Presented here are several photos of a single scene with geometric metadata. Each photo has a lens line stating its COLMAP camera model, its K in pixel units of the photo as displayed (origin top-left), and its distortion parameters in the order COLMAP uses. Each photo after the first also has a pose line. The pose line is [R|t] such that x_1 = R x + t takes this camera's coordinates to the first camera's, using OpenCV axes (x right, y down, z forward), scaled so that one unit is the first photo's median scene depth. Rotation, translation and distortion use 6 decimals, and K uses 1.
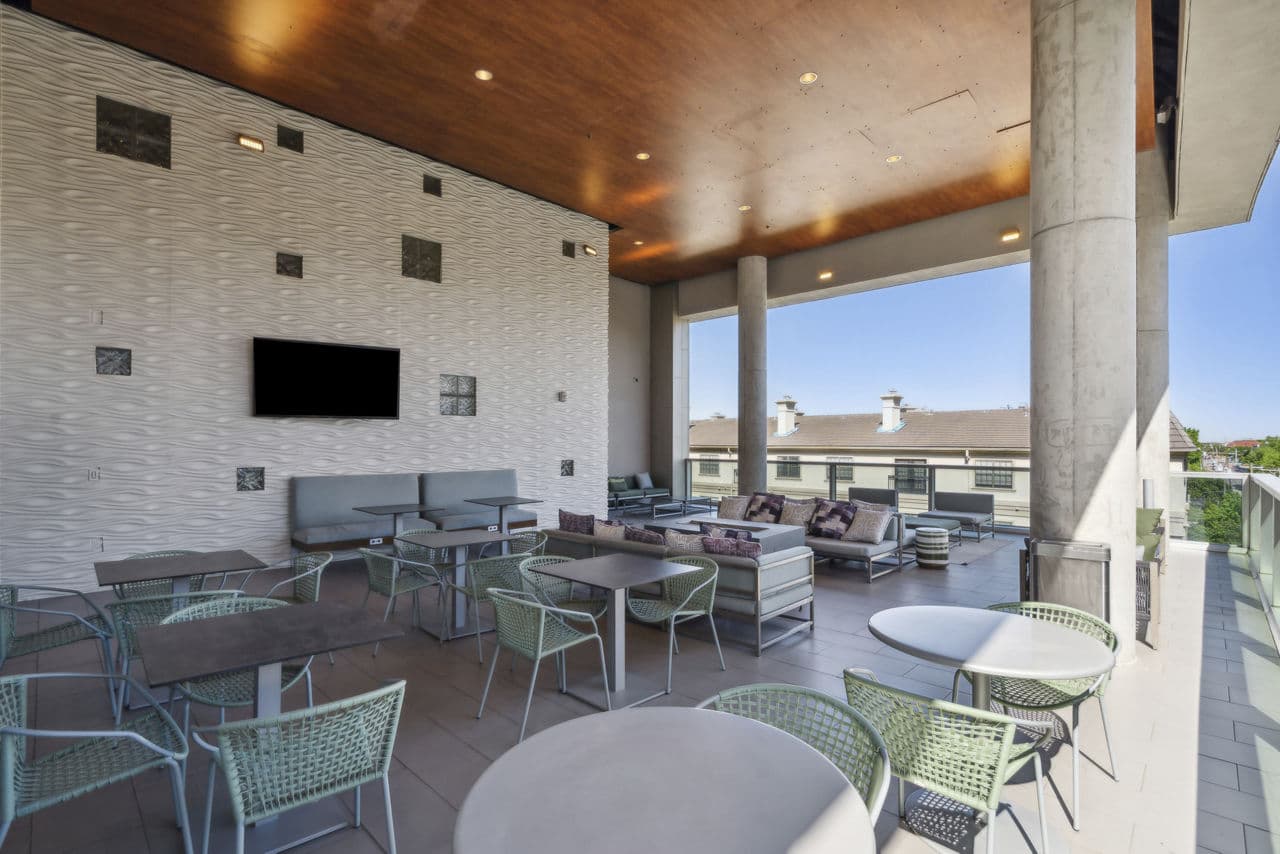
lens RADIAL K [[584.9, 0, 633.3], [0, 584.9, 432.0], [0, 0, 1]] dist [-0.000054, 0.000324]
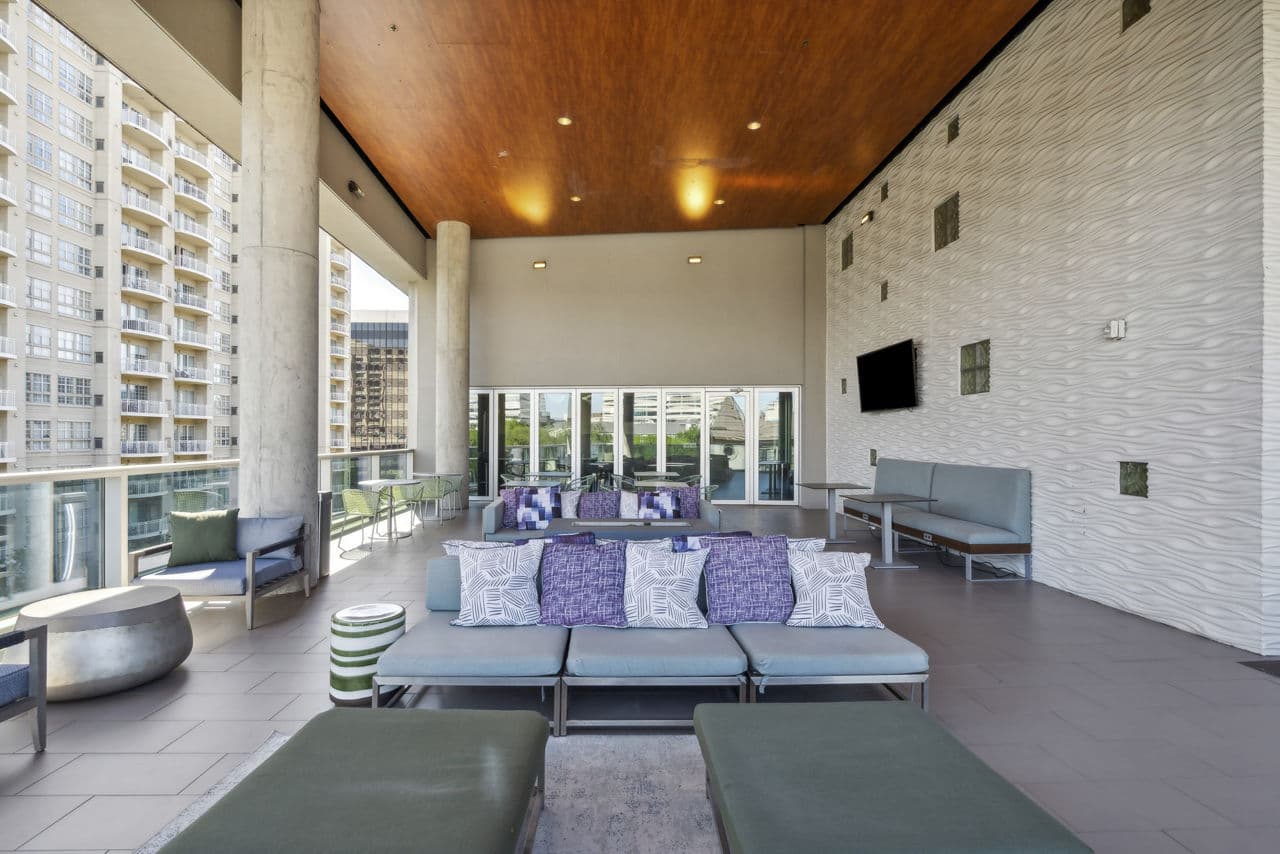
lens RADIAL K [[587.8, 0, 631.6], [0, 587.8, 442.2], [0, 0, 1]] dist [-0.000788, -0.000171]
pose [[-0.696892, -0.002574, -0.717172, 0.565704], [0.001061, 0.999989, -0.004620, 0.038457], [0.717176, -0.003981, -0.696881, 1.187088]]
